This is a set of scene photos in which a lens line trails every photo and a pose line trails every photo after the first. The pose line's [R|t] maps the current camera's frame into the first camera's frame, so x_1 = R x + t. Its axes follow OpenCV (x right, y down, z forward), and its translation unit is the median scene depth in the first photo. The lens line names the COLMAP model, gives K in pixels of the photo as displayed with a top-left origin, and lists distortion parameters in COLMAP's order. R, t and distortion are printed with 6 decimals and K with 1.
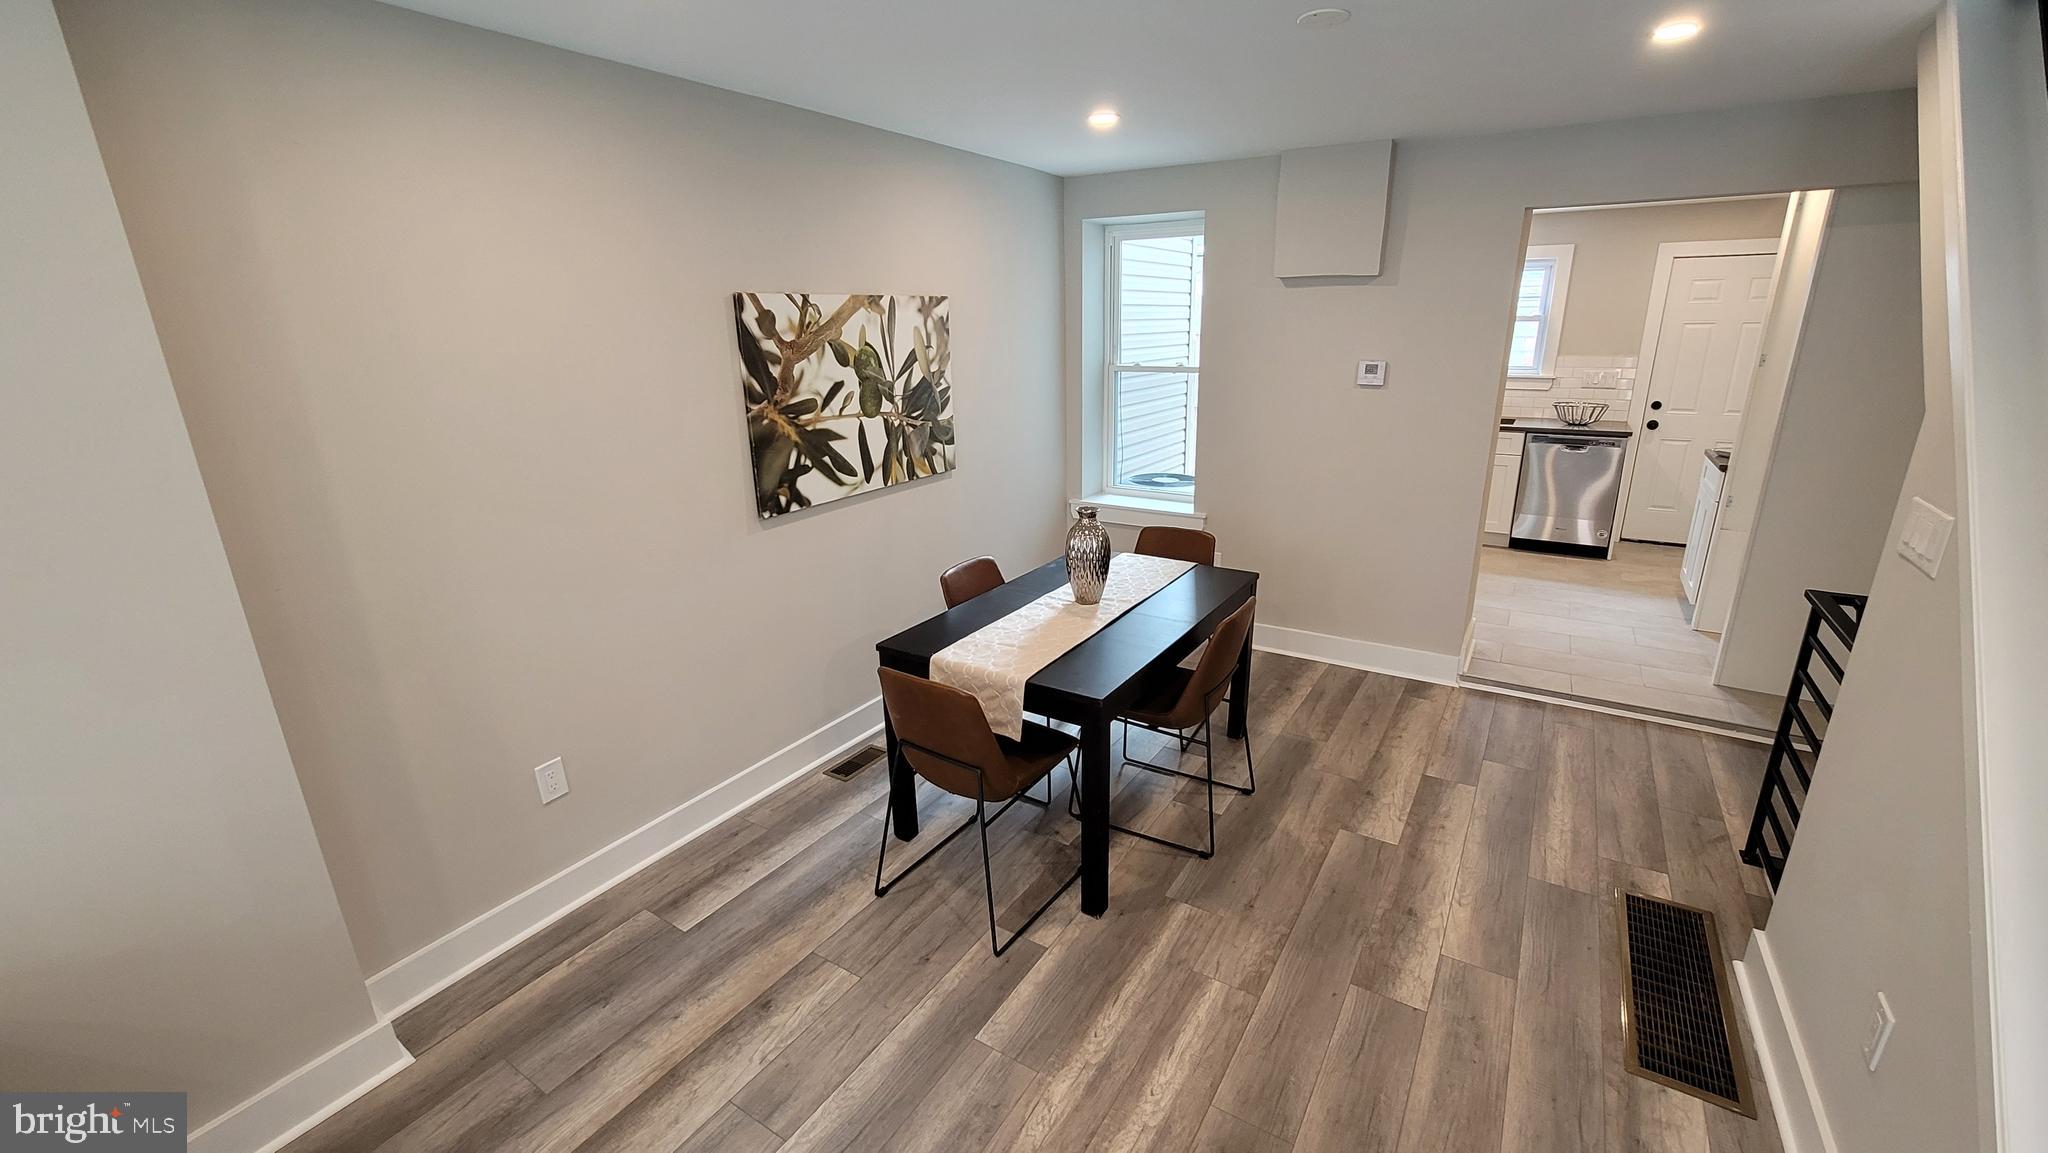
lens RADIAL K [[838.3, 0, 1026.8], [0, 838.3, 574.5], [0, 0, 1]] dist [-0.009501, 0.003216]
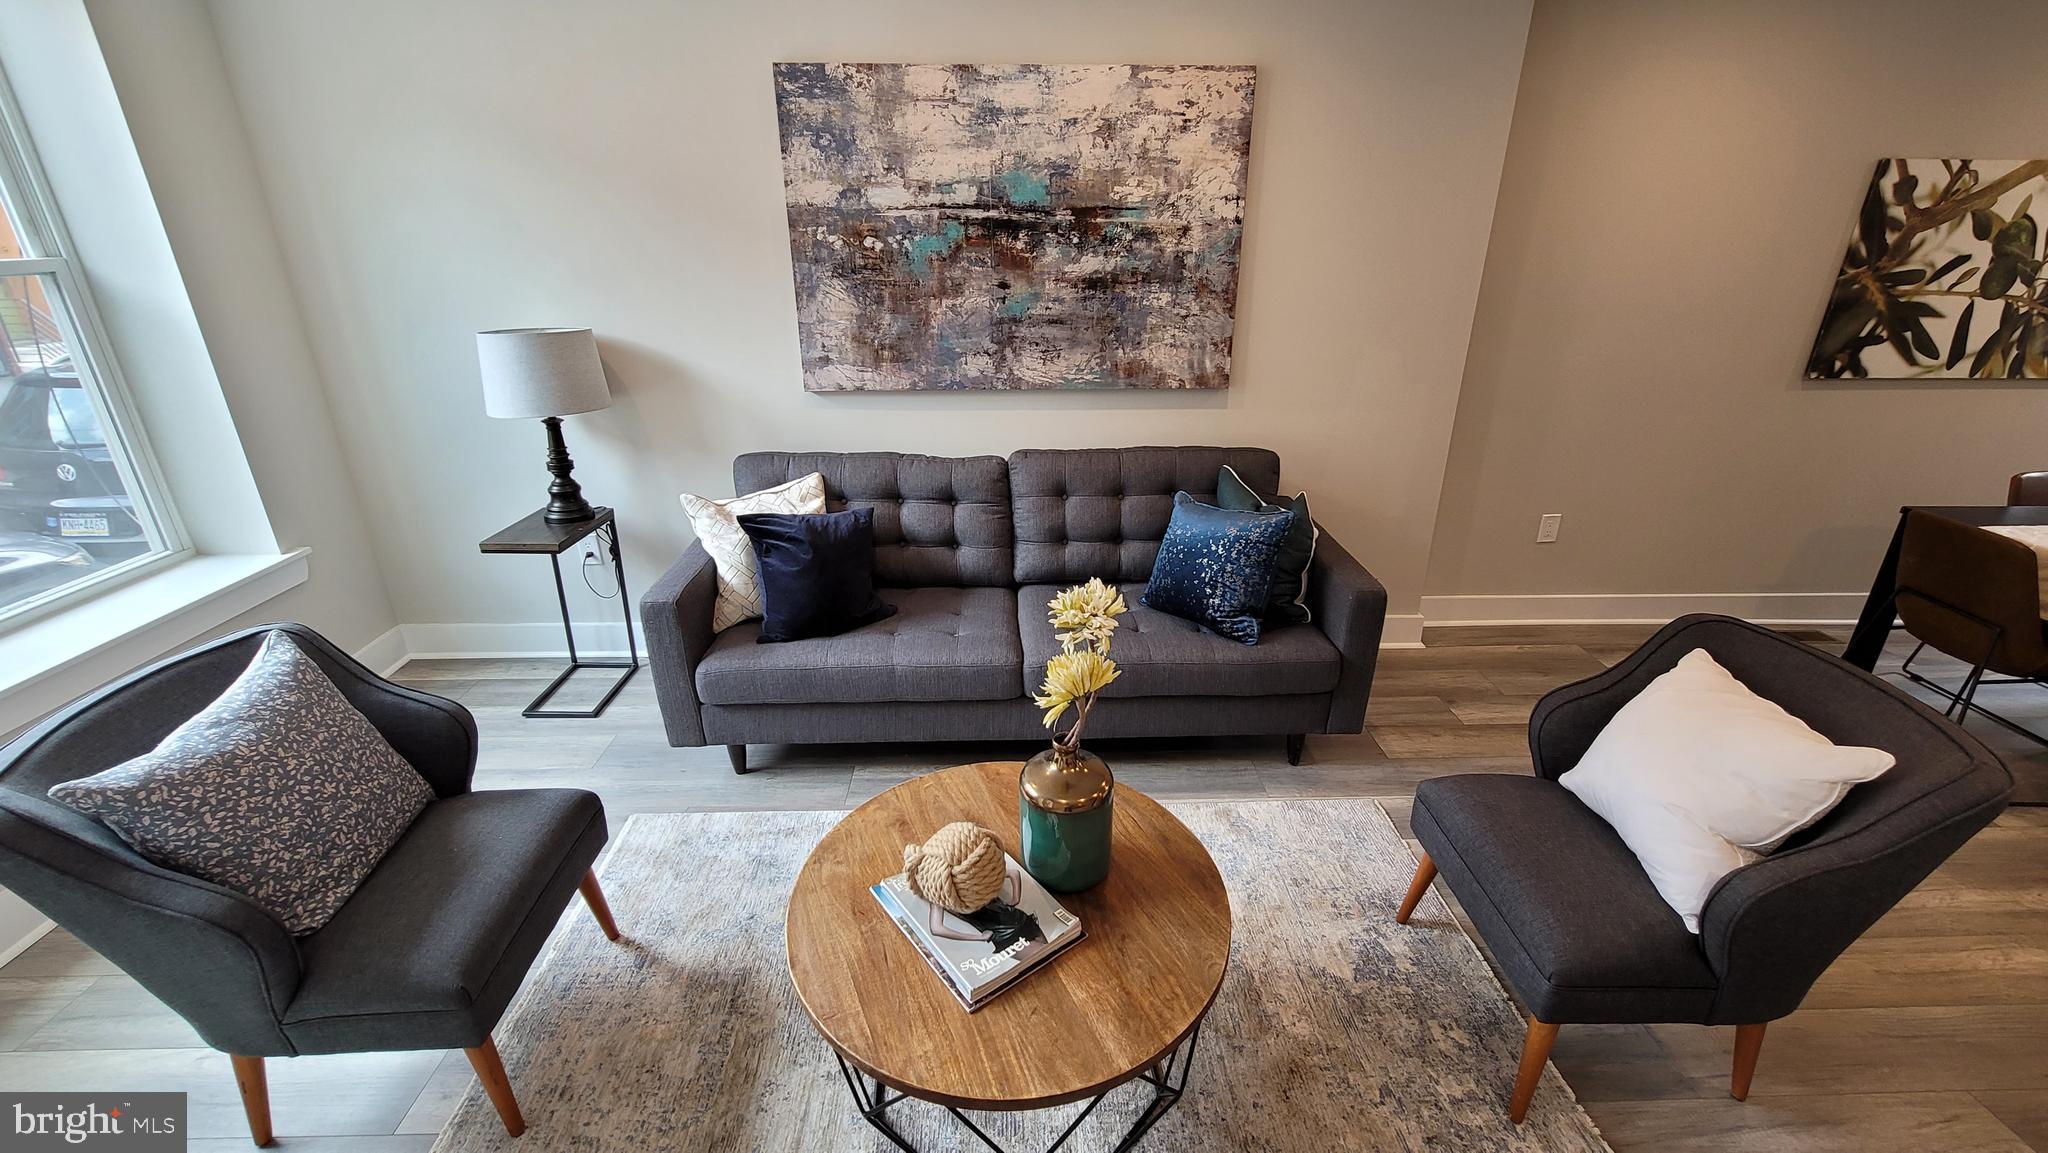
lens RADIAL K [[838.3, 0, 1026.8], [0, 838.3, 574.5], [0, 0, 1]] dist [-0.009501, 0.003216]
pose [[0.561308, 0.333934, -0.757246, 0.017958], [-0.257807, 0.940008, 0.223430, 0.178760], [0.786428, 0.069810, 0.613725, -0.410725]]
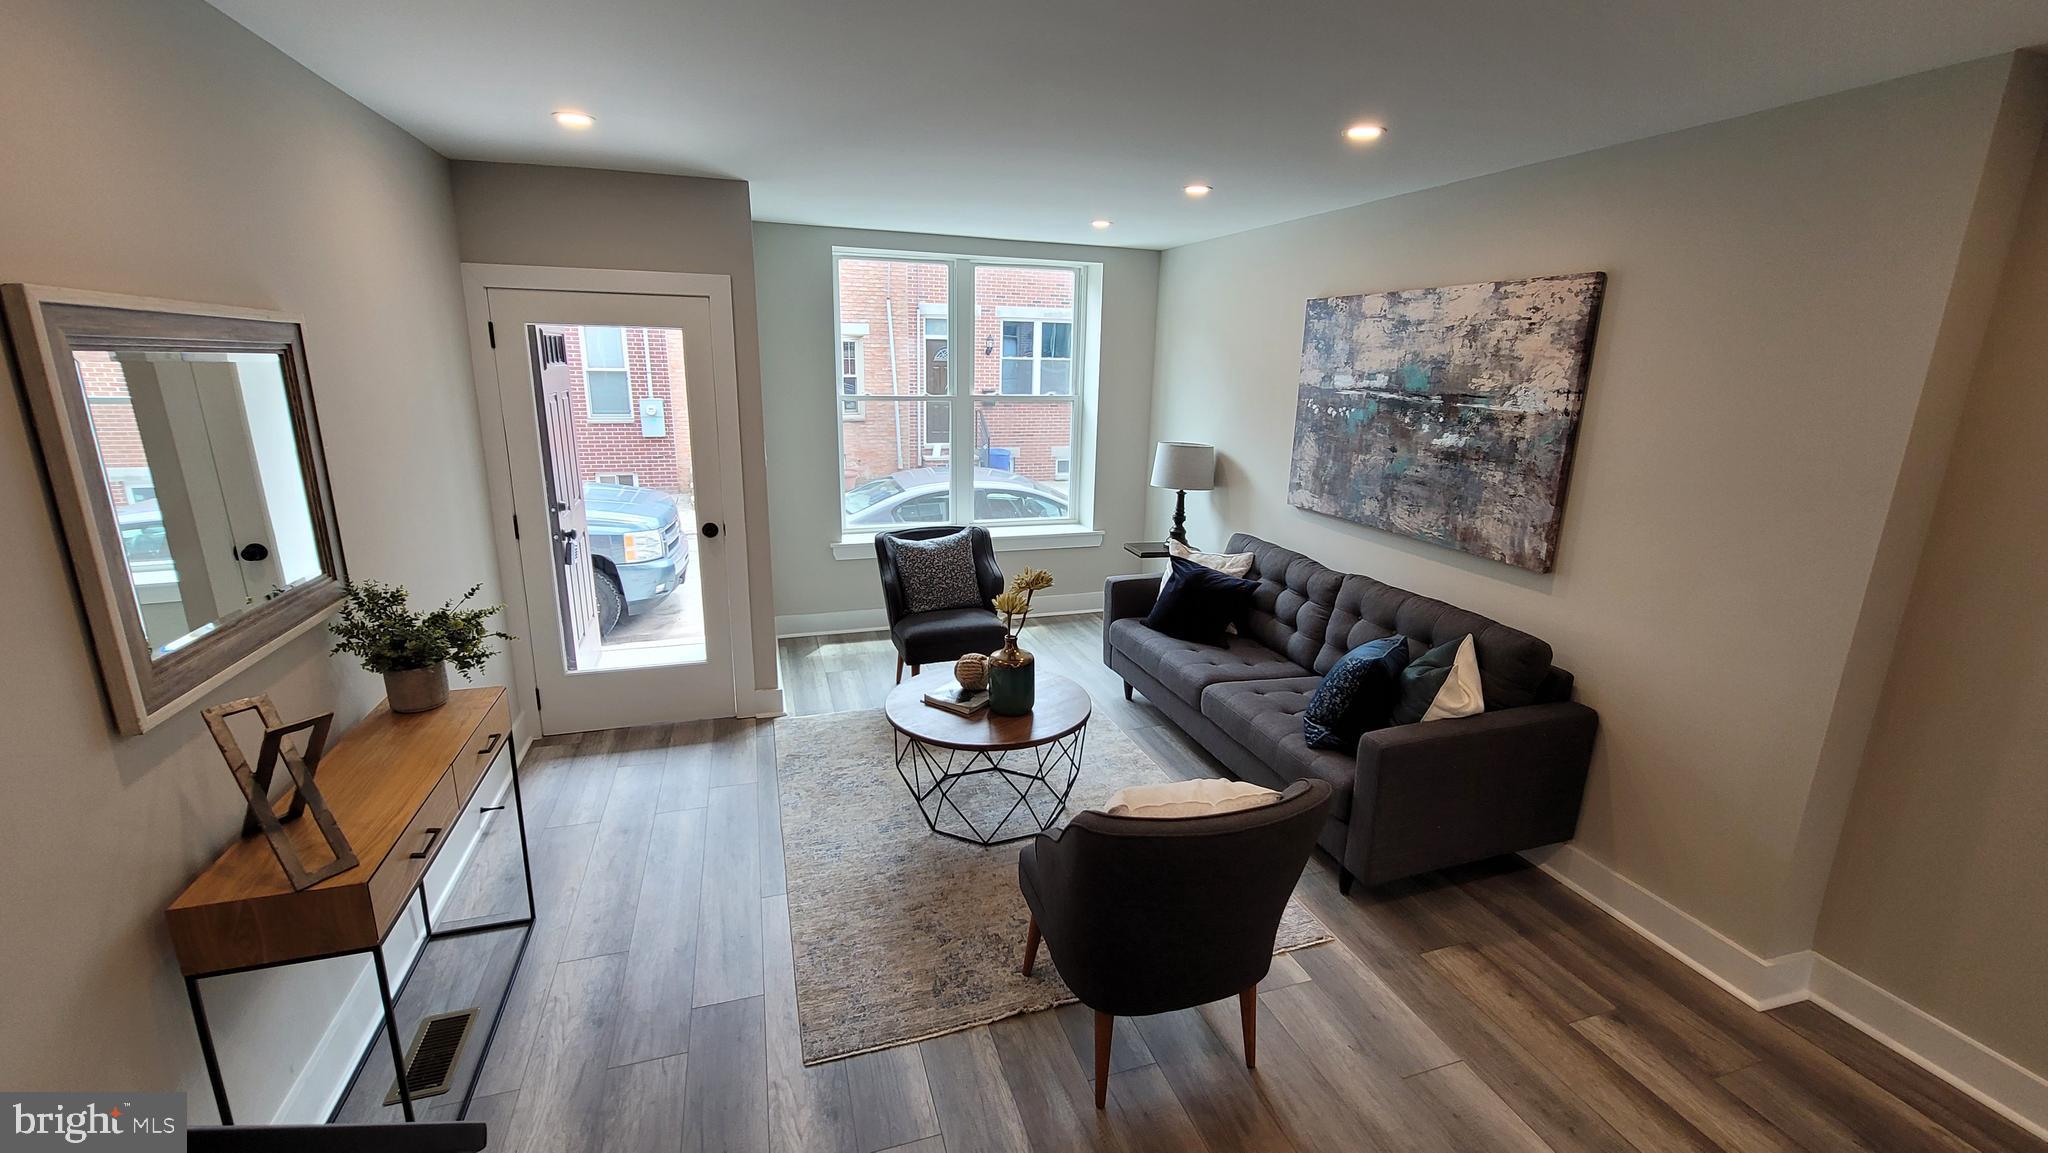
lens RADIAL K [[838.3, 0, 1026.8], [0, 838.3, 574.5], [0, 0, 1]] dist [-0.009501, 0.003216]
pose [[-0.636528, 0.197991, -0.745407, 0.406016], [-0.236487, 0.869827, 0.432983, -0.123499], [0.734102, 0.451885, -0.506847, 0.364400]]
